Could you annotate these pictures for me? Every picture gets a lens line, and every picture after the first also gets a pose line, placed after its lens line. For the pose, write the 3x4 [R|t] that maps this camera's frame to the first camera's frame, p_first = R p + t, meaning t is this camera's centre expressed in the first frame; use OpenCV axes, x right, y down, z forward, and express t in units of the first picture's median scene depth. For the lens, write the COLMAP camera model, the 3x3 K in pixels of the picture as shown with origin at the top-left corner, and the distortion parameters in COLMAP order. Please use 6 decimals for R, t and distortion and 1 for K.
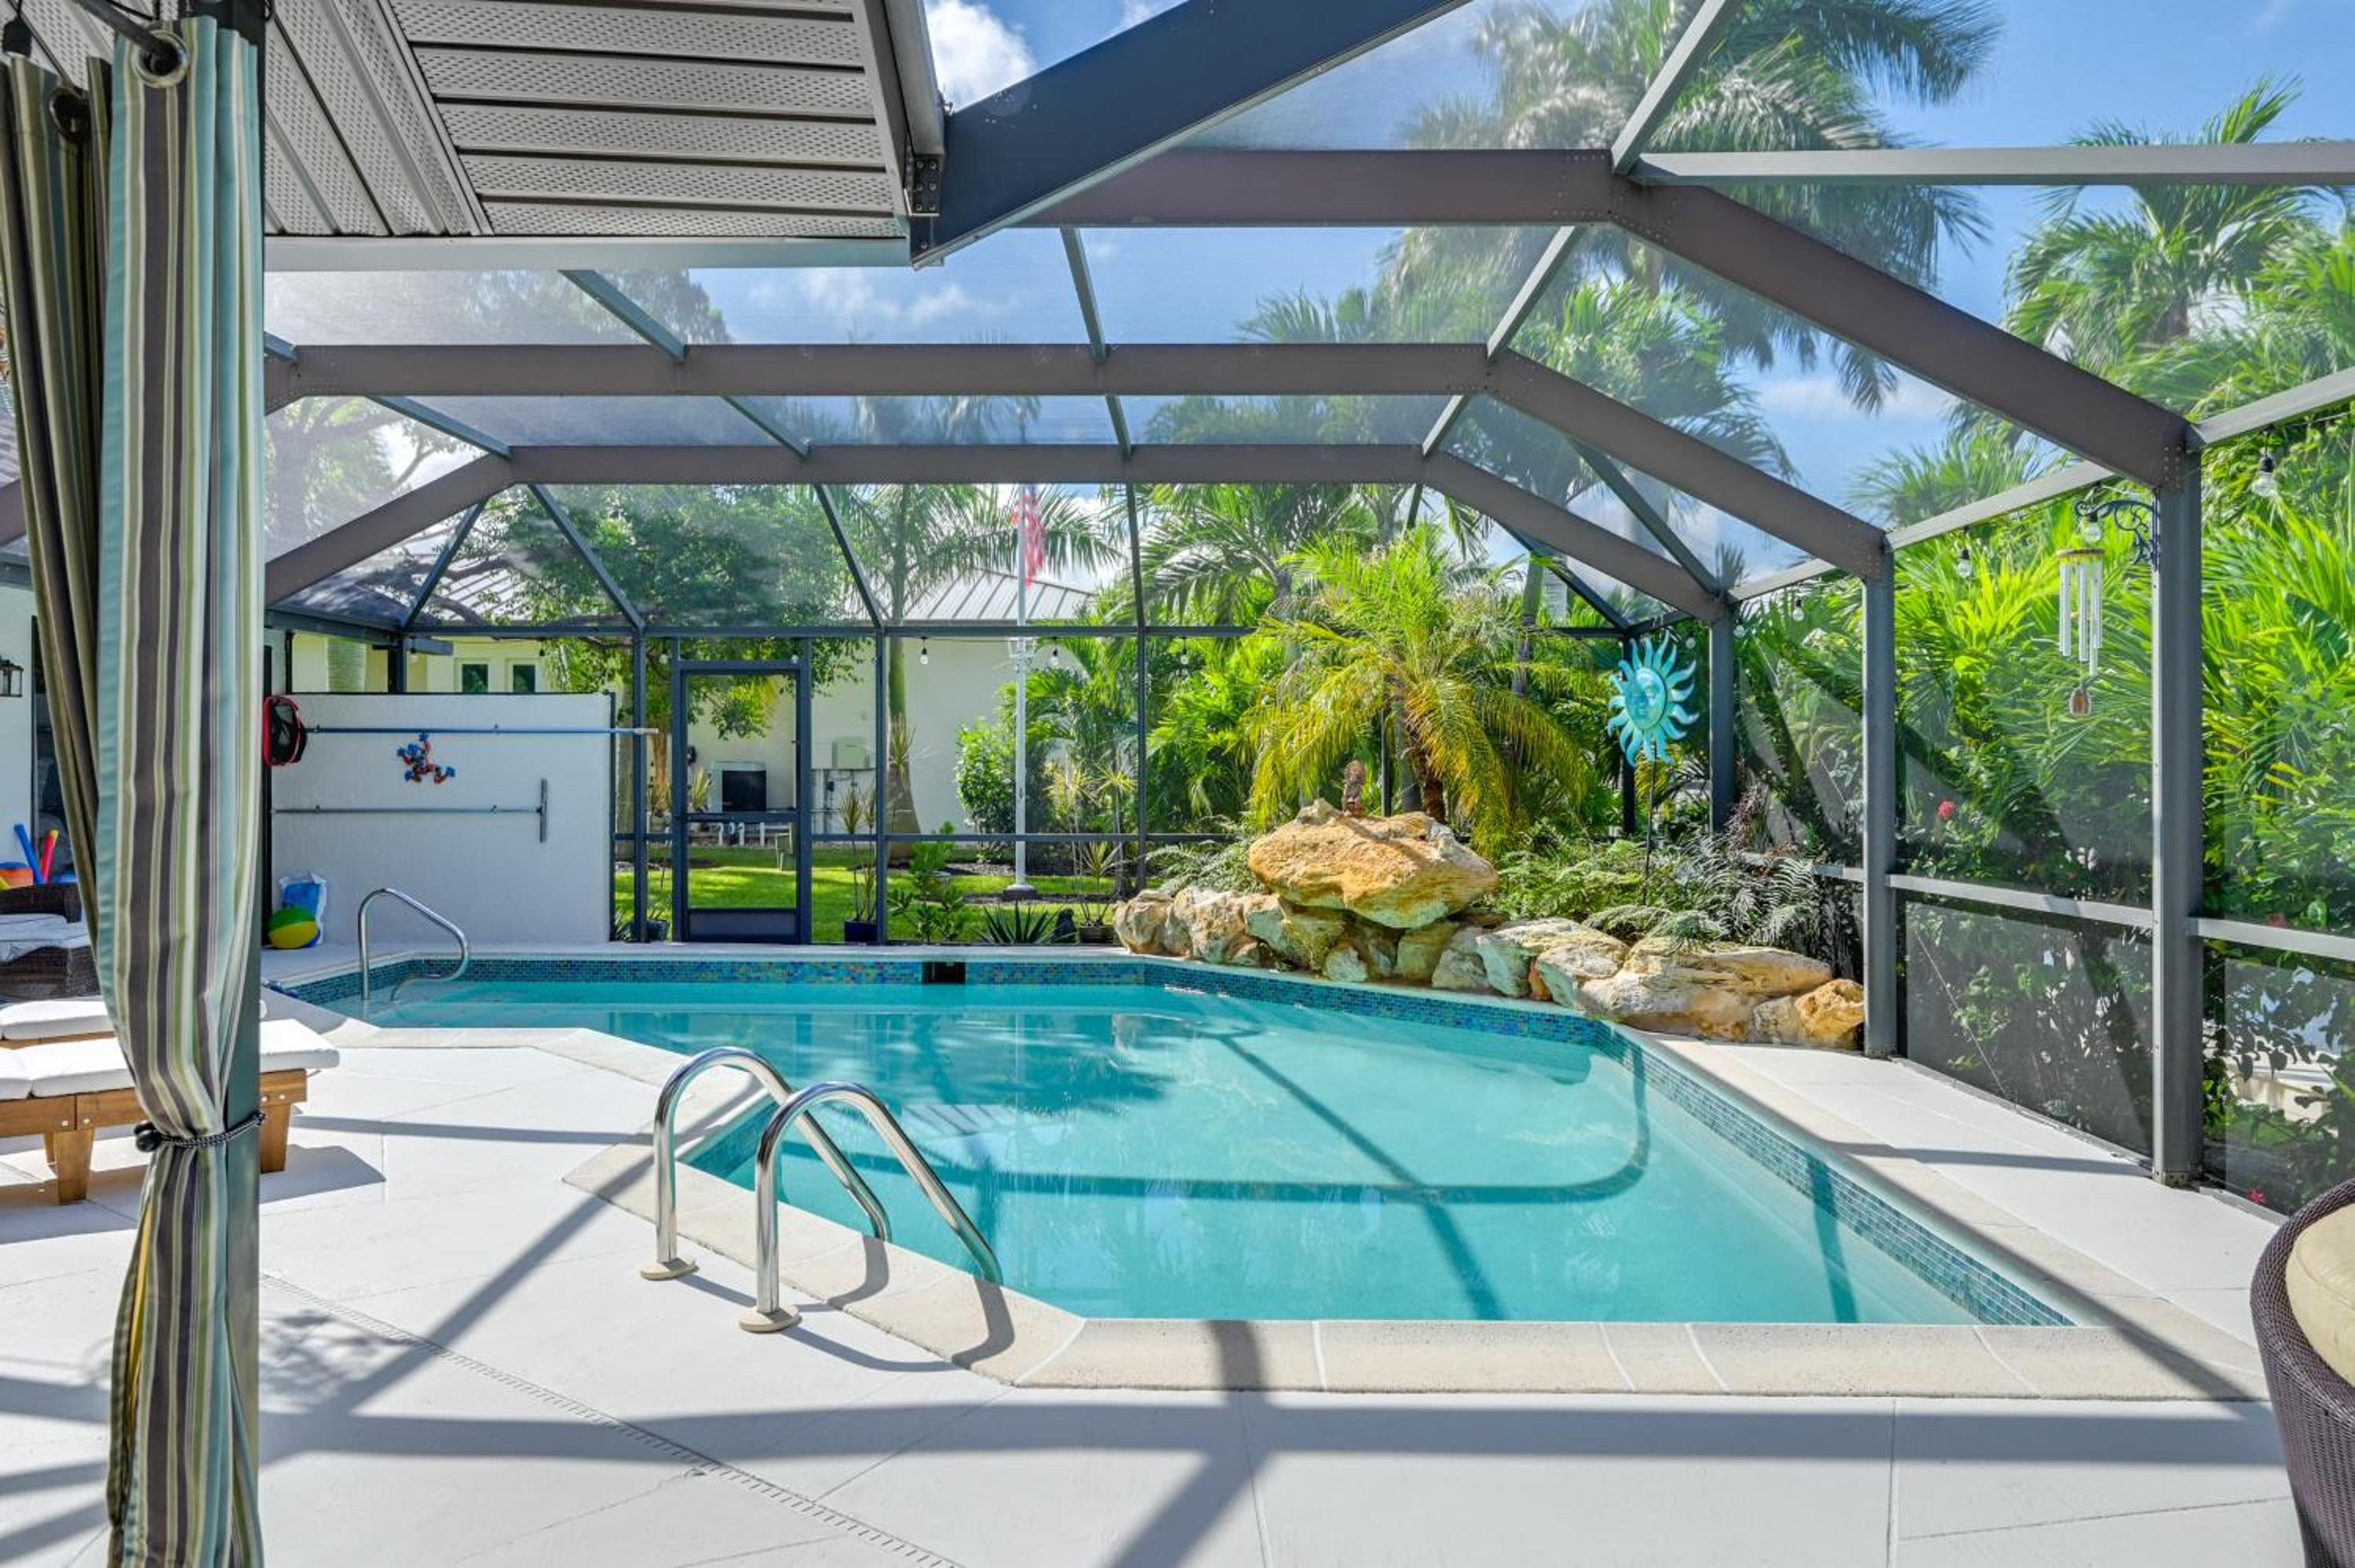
lens RADIAL K [[1648.8, 0, 1177.5], [0, 1648.8, 784.0], [0, 0, 1]] dist [0.000856, 0.000222]
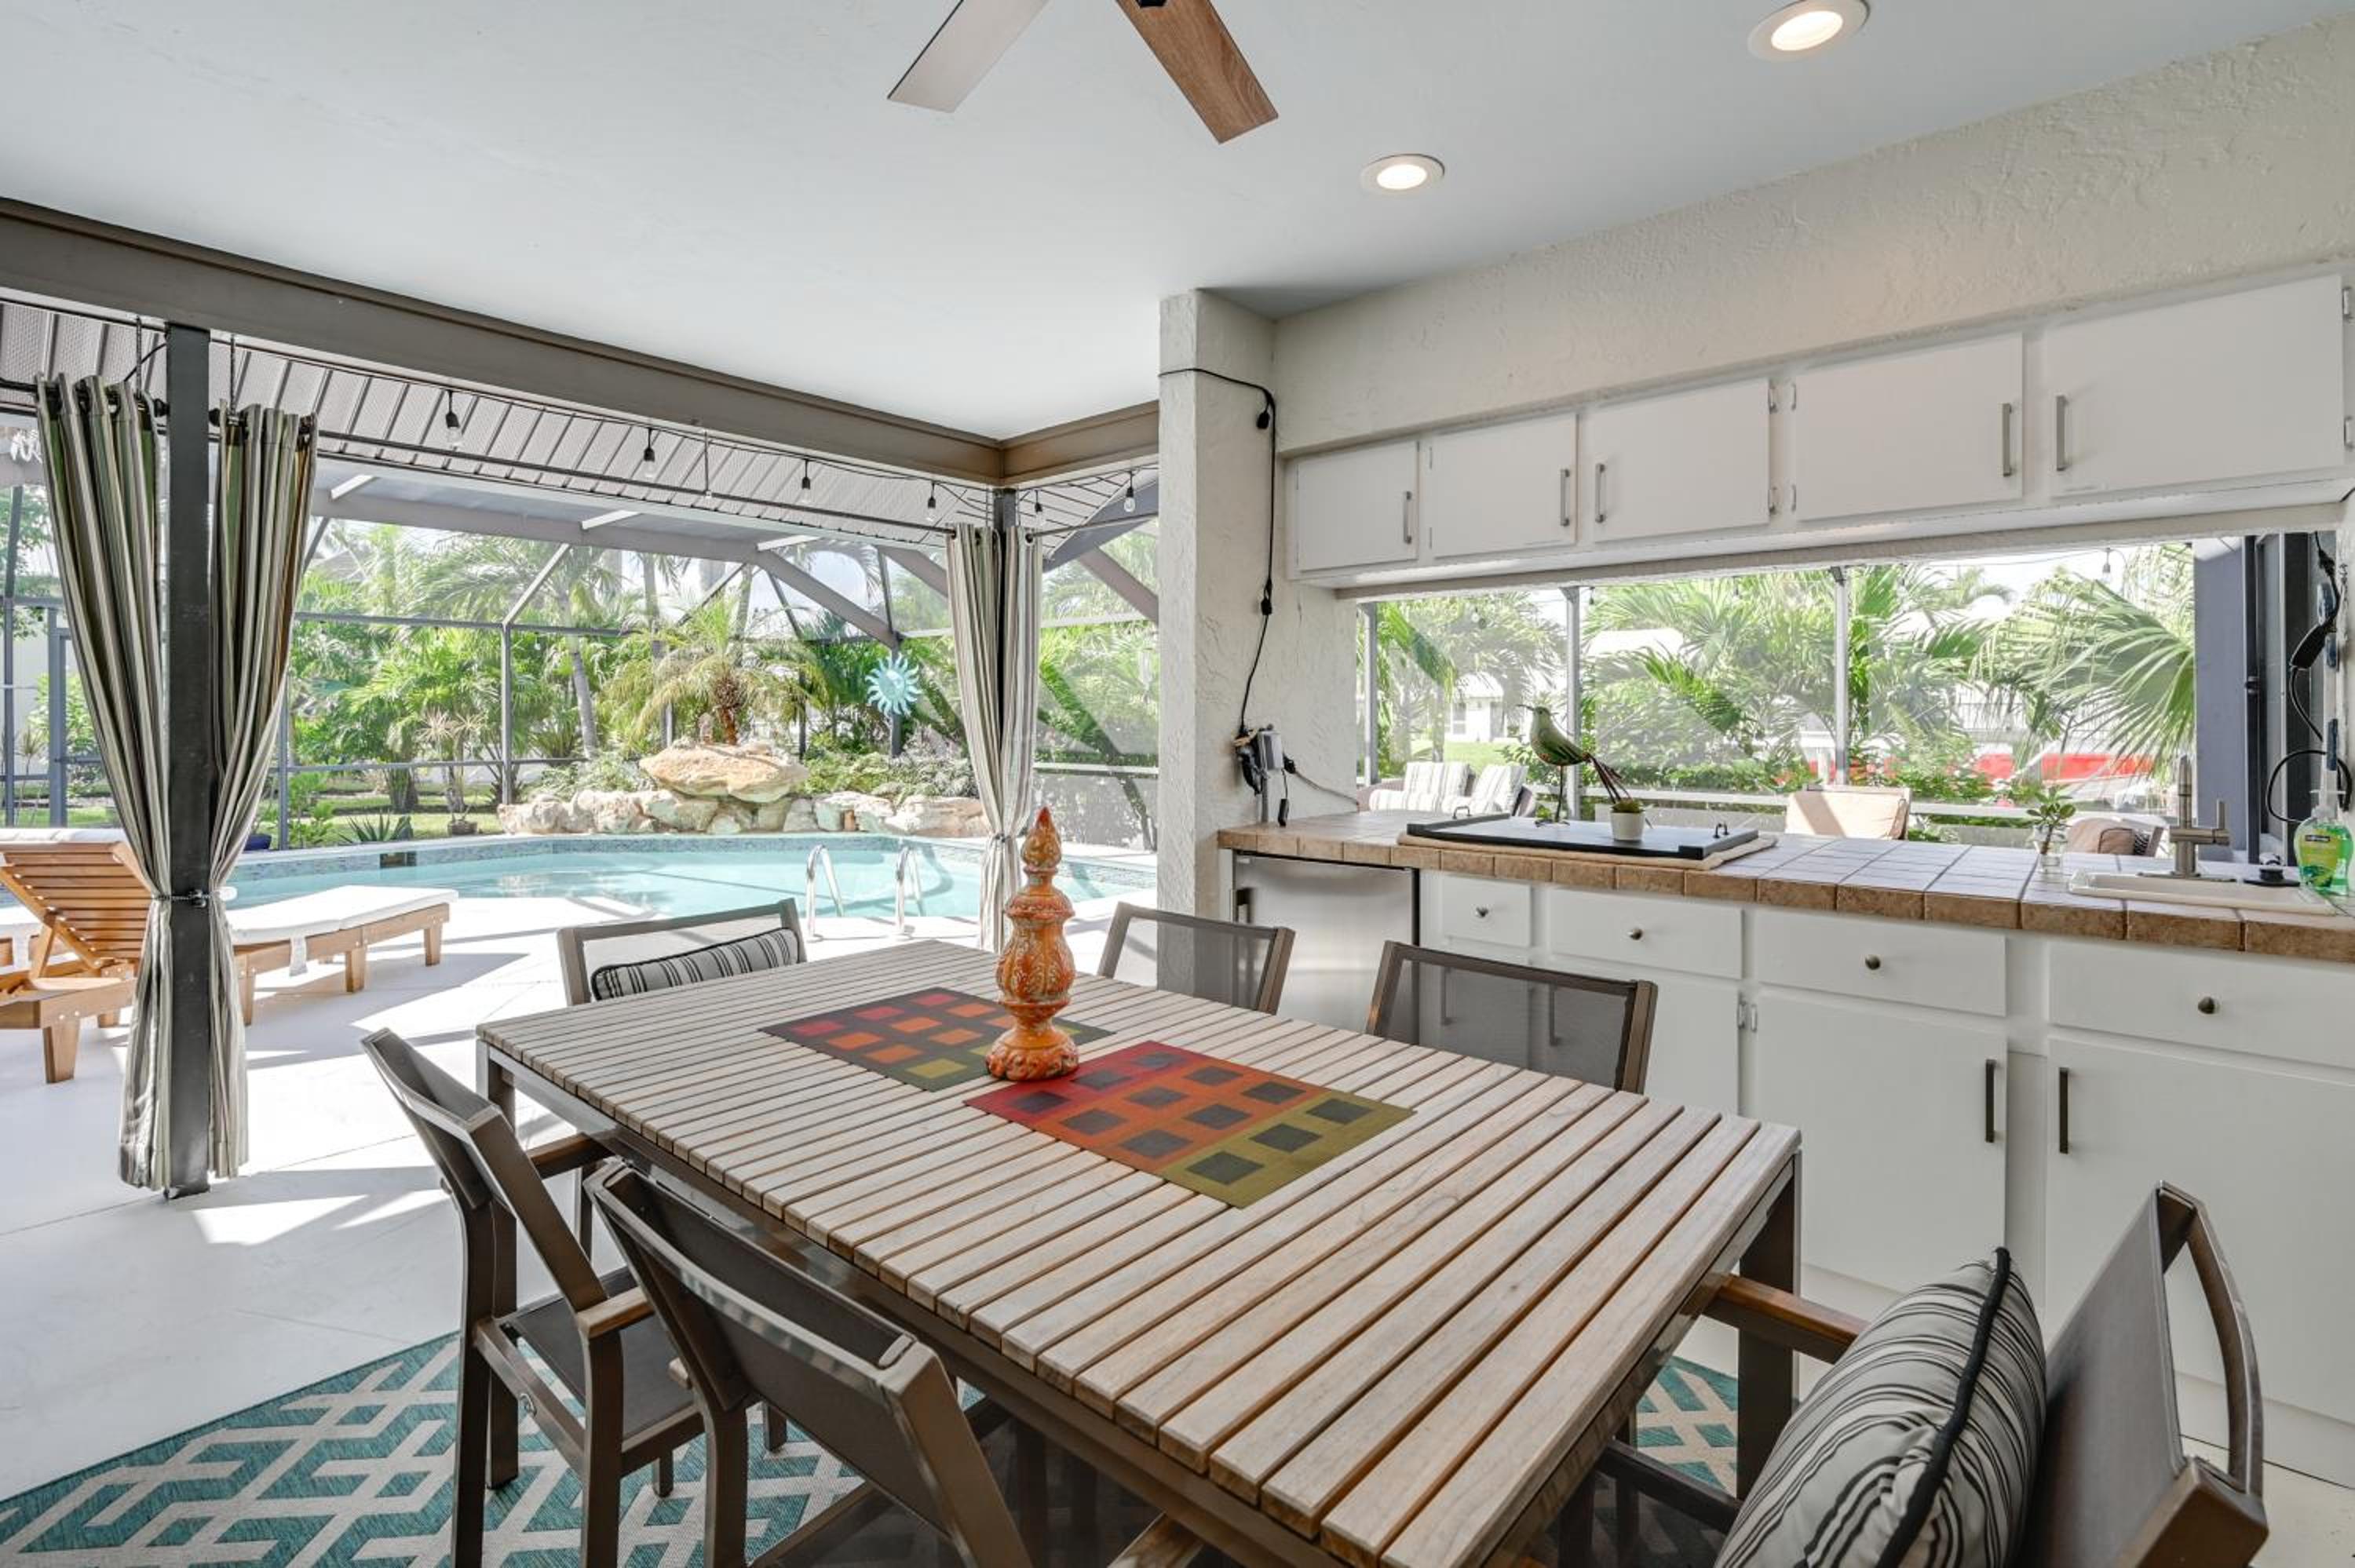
lens RADIAL K [[1088.9, 0, 1187.4], [0, 1088.9, 715.6], [0, 0, 1]] dist [0.017666, -0.000028]
pose [[0.641459, -0.004194, 0.767146, -0.440715], [0.004753, 0.999988, 0.001493, -0.010213], [-0.767143, 0.002689, 0.641471, -0.151712]]
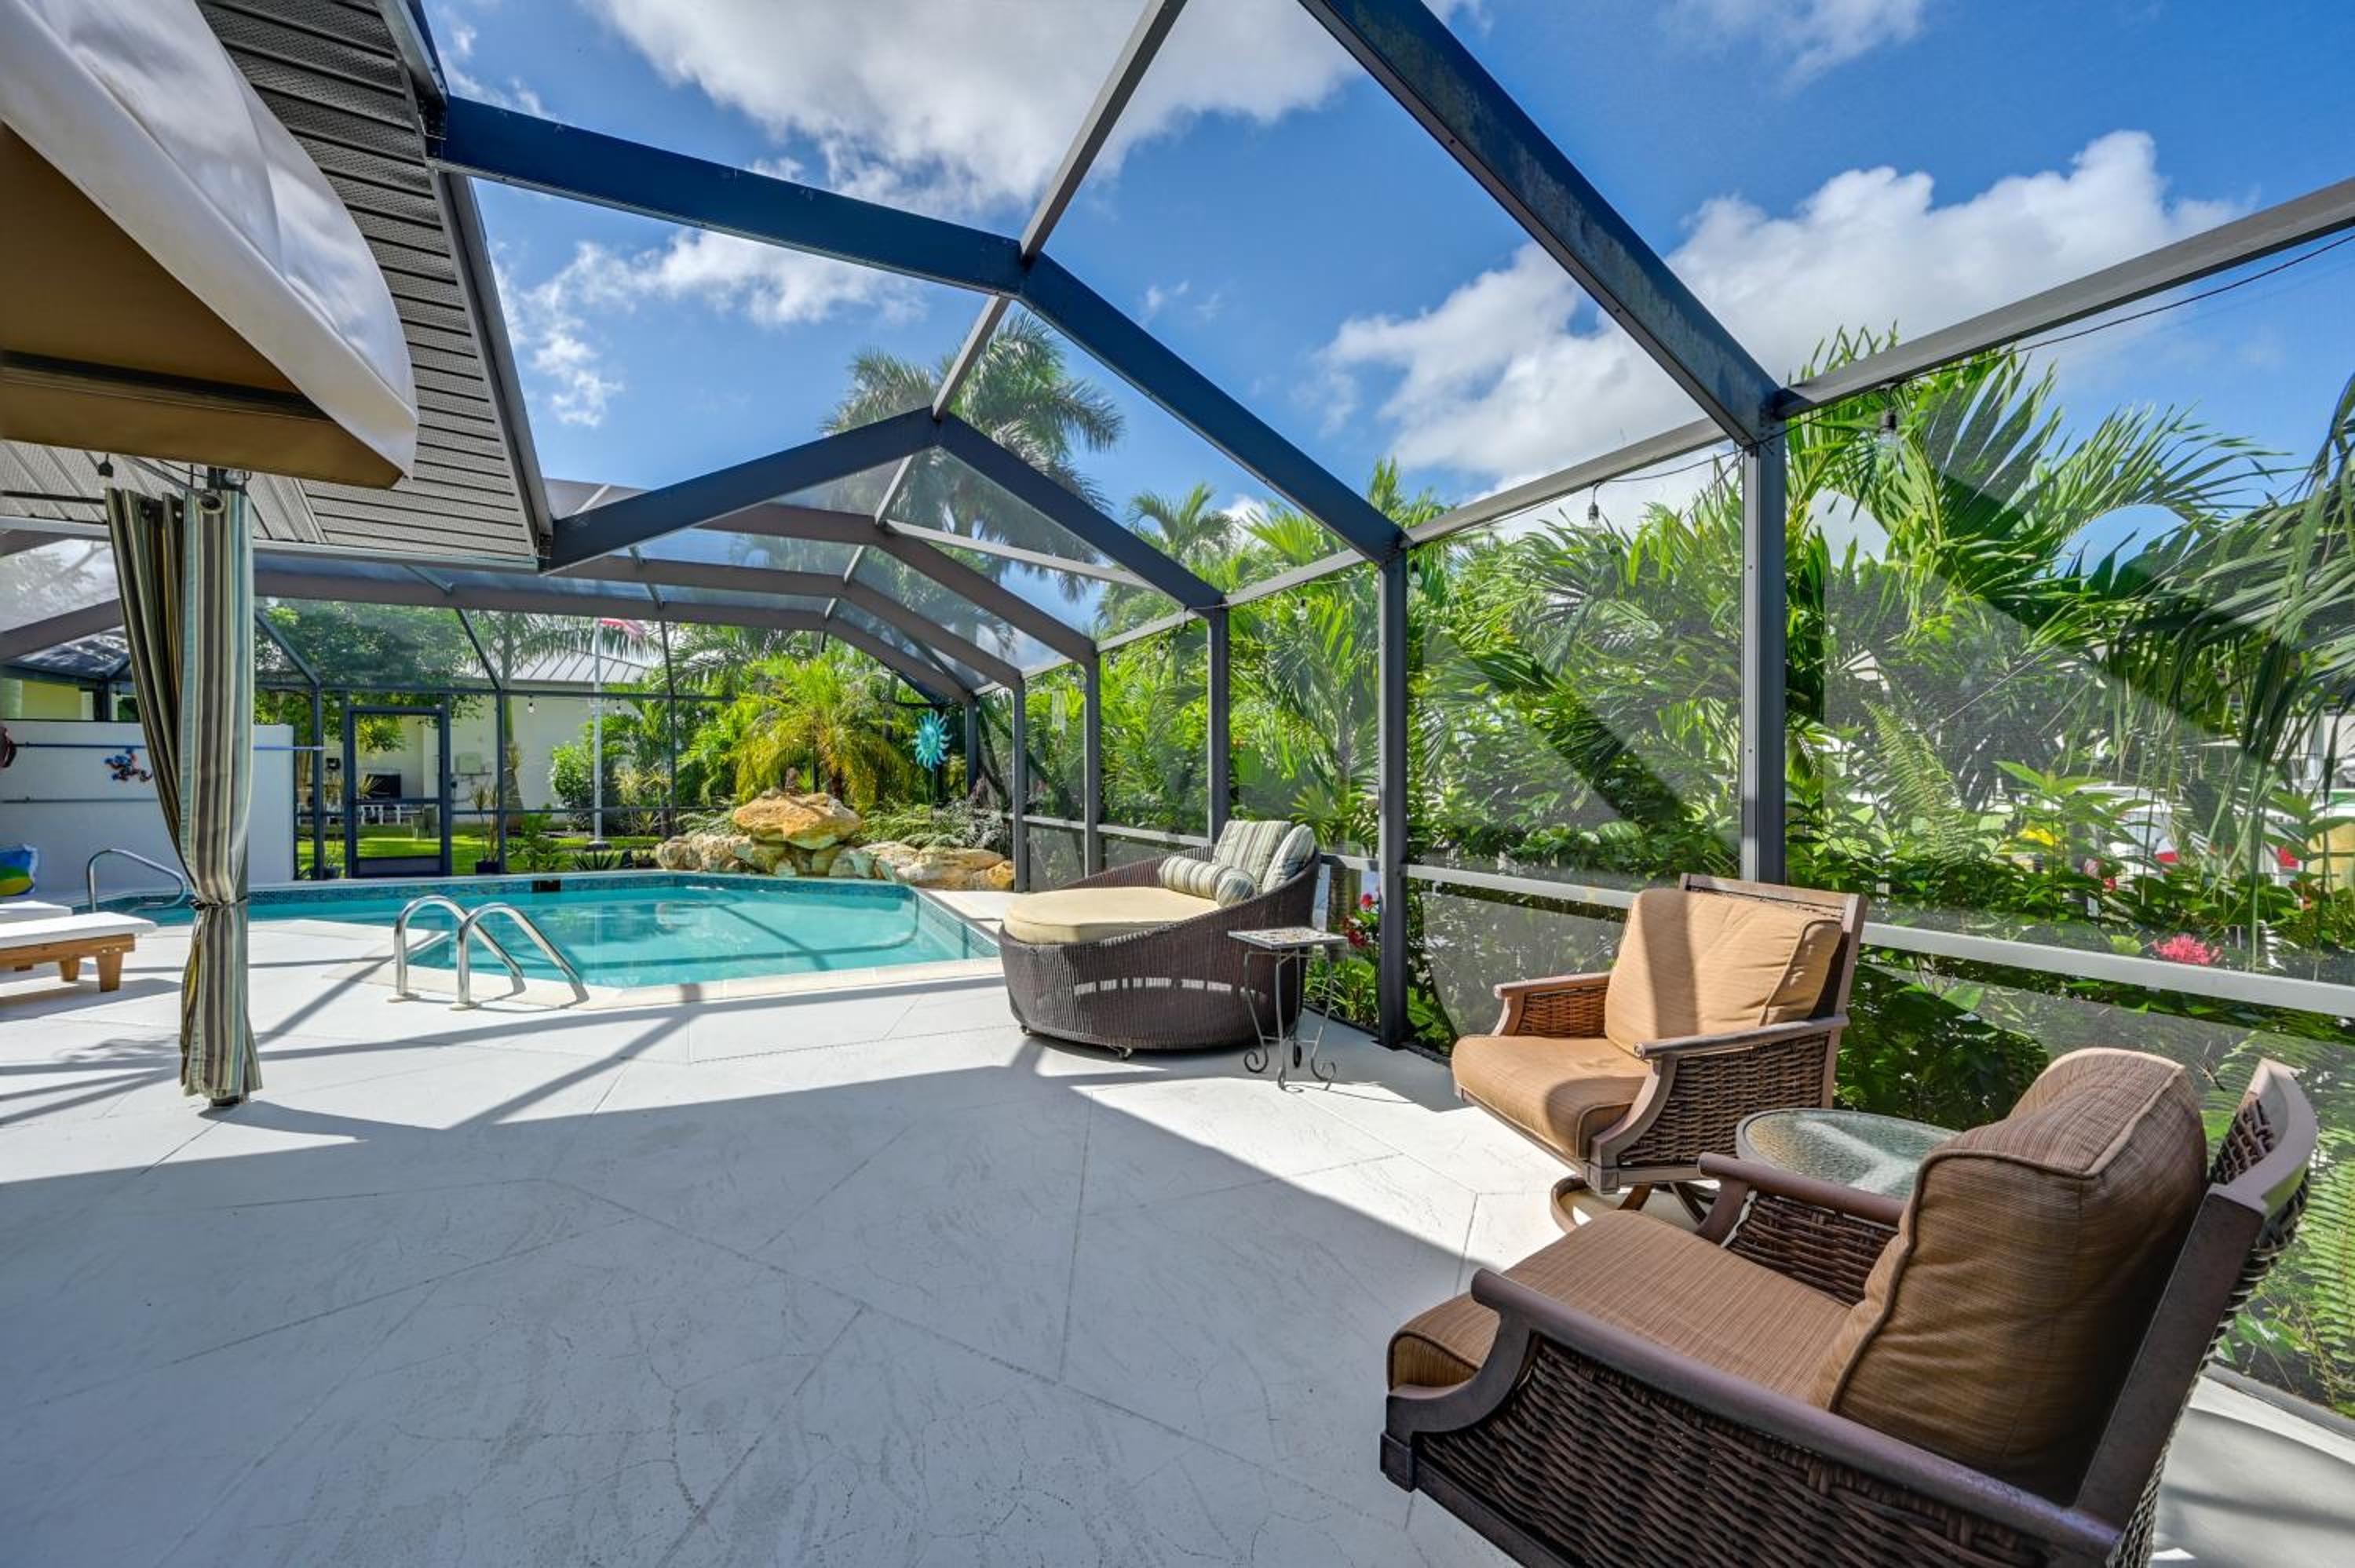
lens RADIAL K [[926.4, 0, 1178.6], [0, 926.4, 786.8], [0, 0, 1]] dist [-0.000390, -0.000158]
pose [[0.894433, -0.007233, 0.447144, 0.023104], [0.005173, 0.999970, 0.005829, 0.004710], [-0.447173, -0.002900, 0.894443, -0.203318]]
